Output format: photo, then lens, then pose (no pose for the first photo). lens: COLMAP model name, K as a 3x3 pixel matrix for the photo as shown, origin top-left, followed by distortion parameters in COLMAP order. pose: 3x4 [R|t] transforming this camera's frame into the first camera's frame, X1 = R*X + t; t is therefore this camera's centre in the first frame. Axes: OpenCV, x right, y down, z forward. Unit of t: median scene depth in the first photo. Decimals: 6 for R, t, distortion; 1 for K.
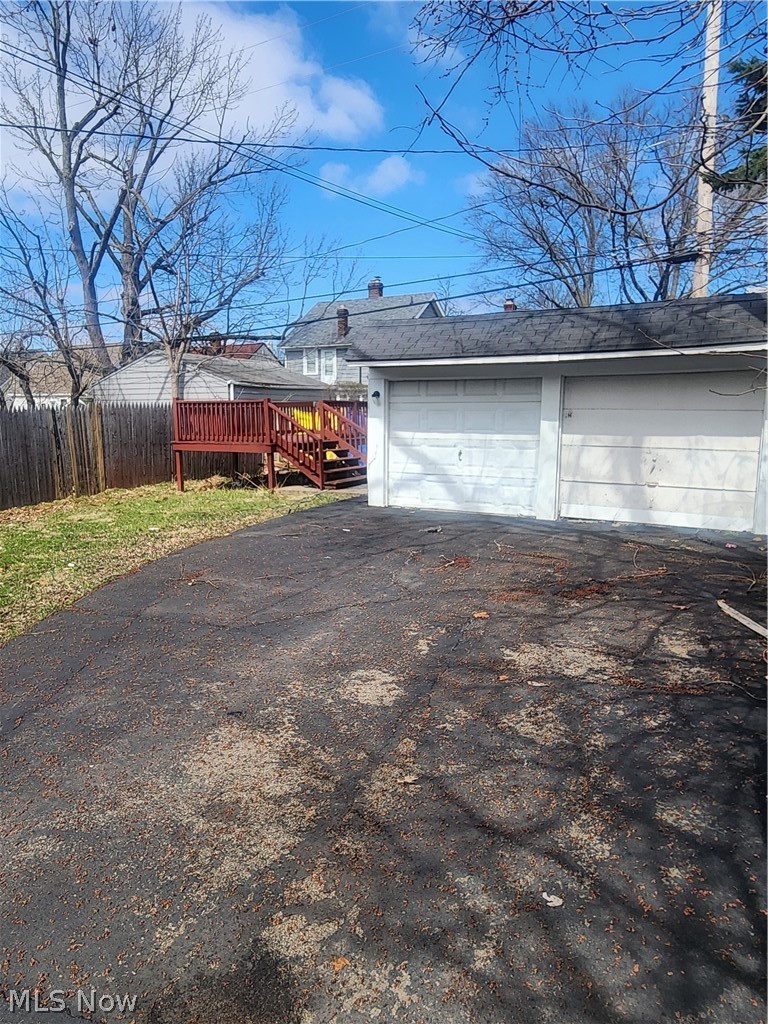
lens RADIAL K [[532.3, 0, 384.0], [0, 532.3, 512.0], [0, 0, 1]] dist [-0.004265, -0.000832]
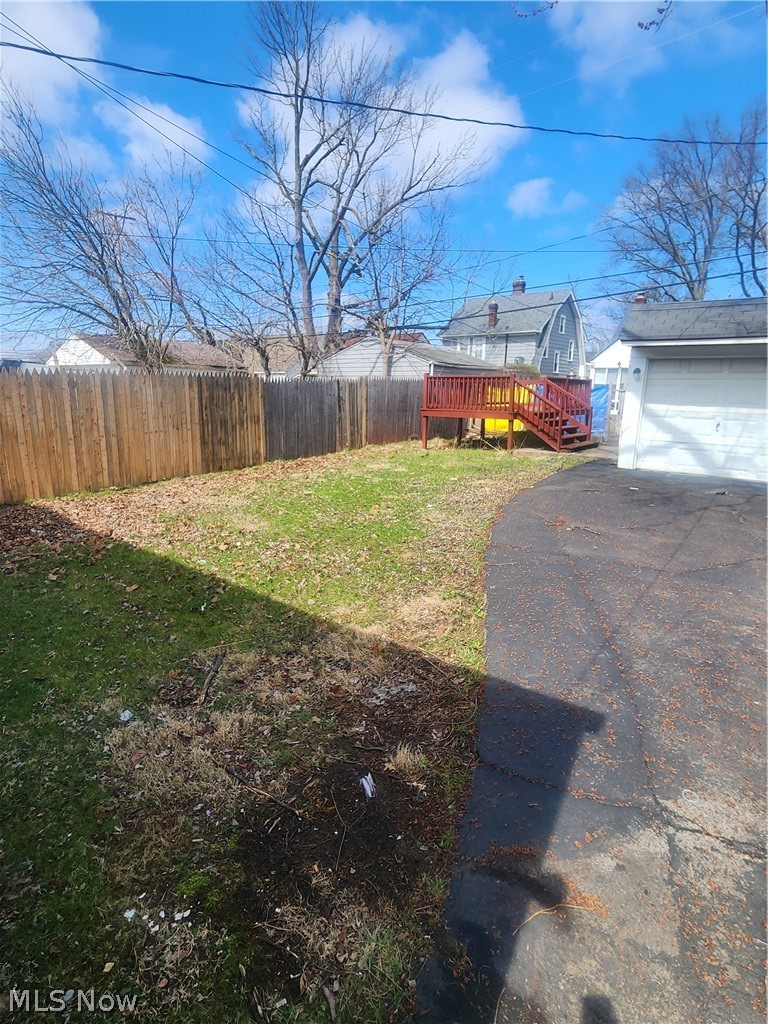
lens RADIAL K [[412.1, 0, 383.4], [0, 412.1, 488.6], [0, 0, 1]] dist [0.001397, 0.000075]
pose [[0.987755, 0.053188, -0.146669, -0.278283], [-0.046372, 0.997697, 0.049507, 0.008721], [0.148964, -0.042100, 0.987946, 0.020800]]
